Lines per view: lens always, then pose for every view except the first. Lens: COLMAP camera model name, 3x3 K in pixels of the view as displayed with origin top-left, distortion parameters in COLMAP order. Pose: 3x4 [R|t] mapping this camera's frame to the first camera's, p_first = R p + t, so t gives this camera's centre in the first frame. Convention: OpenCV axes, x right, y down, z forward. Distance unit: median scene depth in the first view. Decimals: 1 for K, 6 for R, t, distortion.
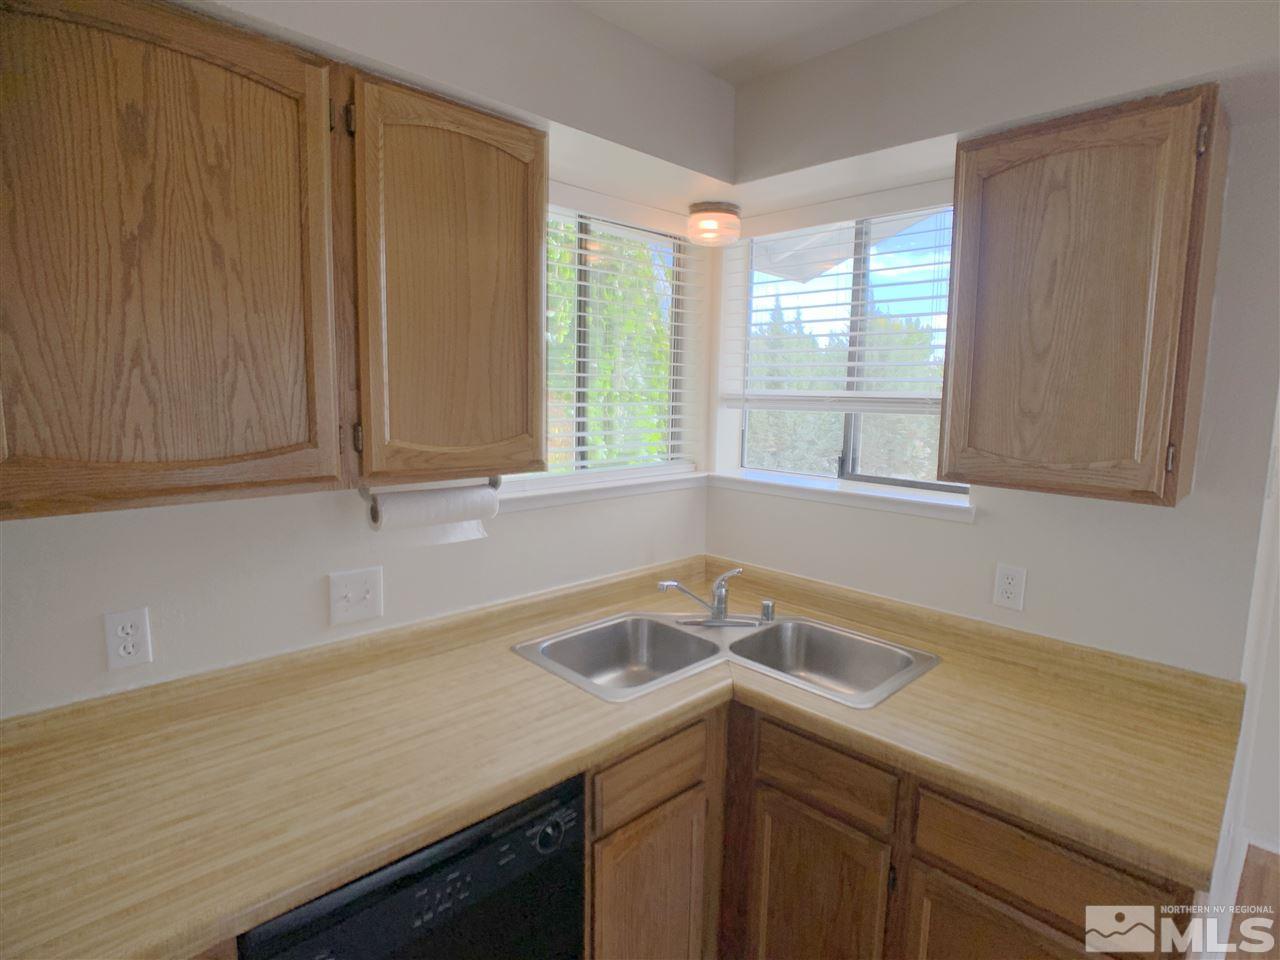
lens RADIAL K [[669.4, 0, 641.1], [0, 669.4, 475.5], [0, 0, 1]] dist [-0.049451, 0.021292]
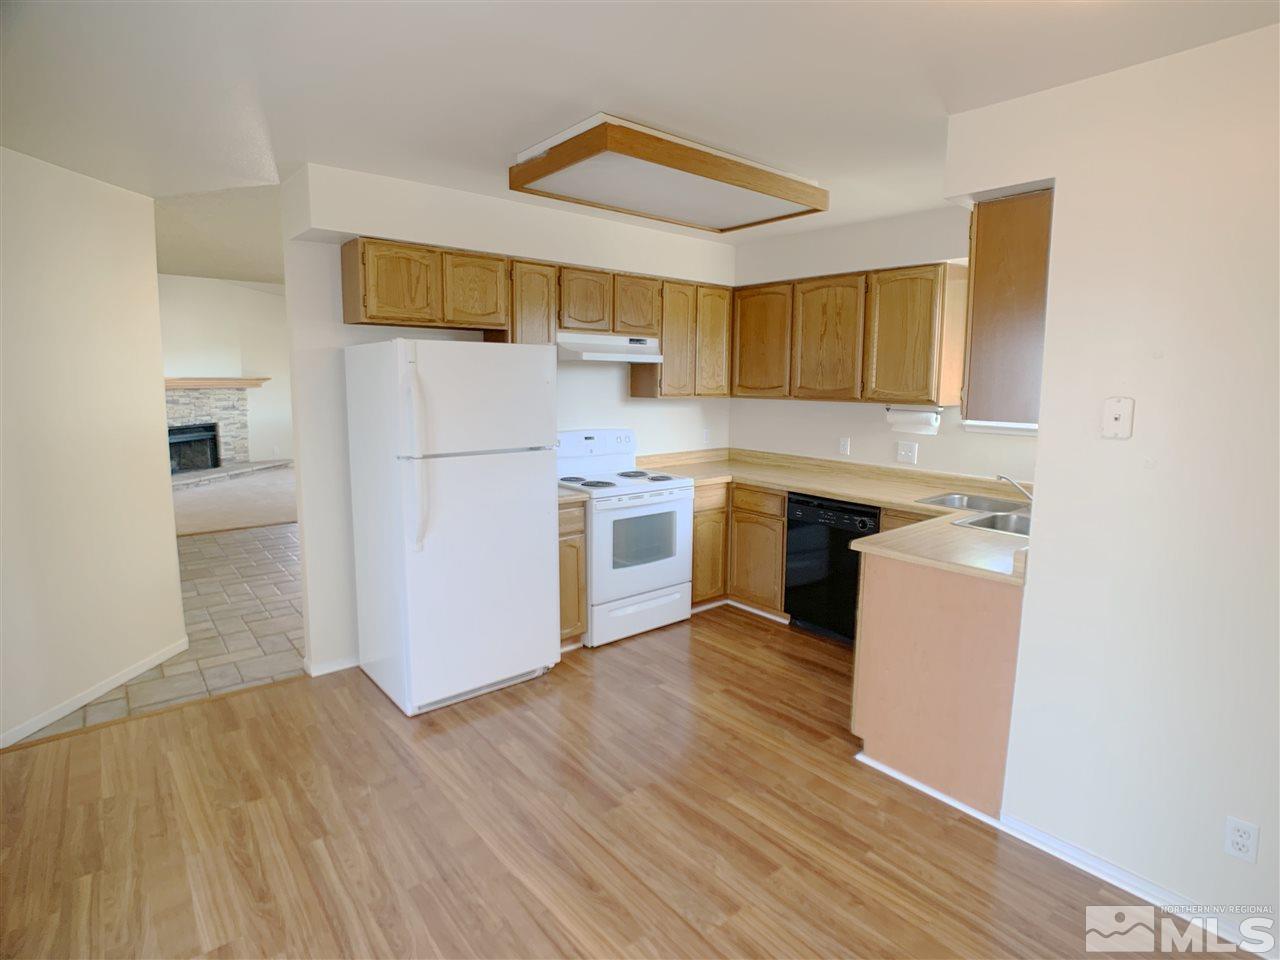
lens RADIAL K [[669.4, 0, 652.0], [0, 669.4, 453.7], [0, 0, 1]] dist [-0.049451, 0.021292]
pose [[-0.058857, 0.099142, -0.993331, 2.876819], [-0.128374, 0.986042, 0.106021, 0.053968], [0.989978, 0.133758, -0.045308, 0.190885]]
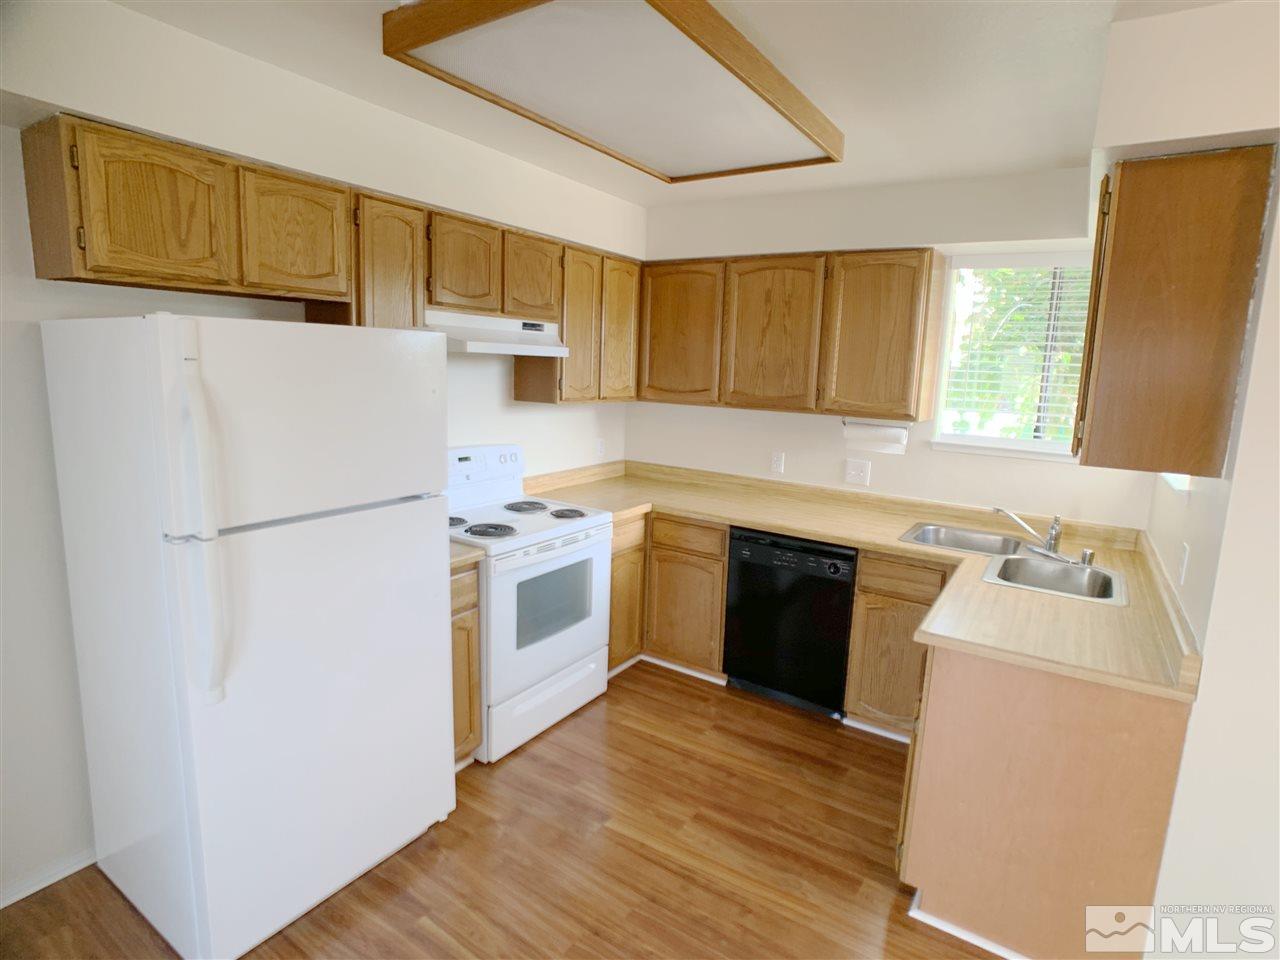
lens RADIAL K [[669.4, 0, 660.2], [0, 669.4, 460.6], [0, 0, 1]] dist [-0.049451, 0.021292]
pose [[0.238773, 0.136573, -0.961423, 1.997378], [-0.149017, 0.983487, 0.102698, 0.023777], [0.959573, 0.118747, 0.255182, -0.236042]]
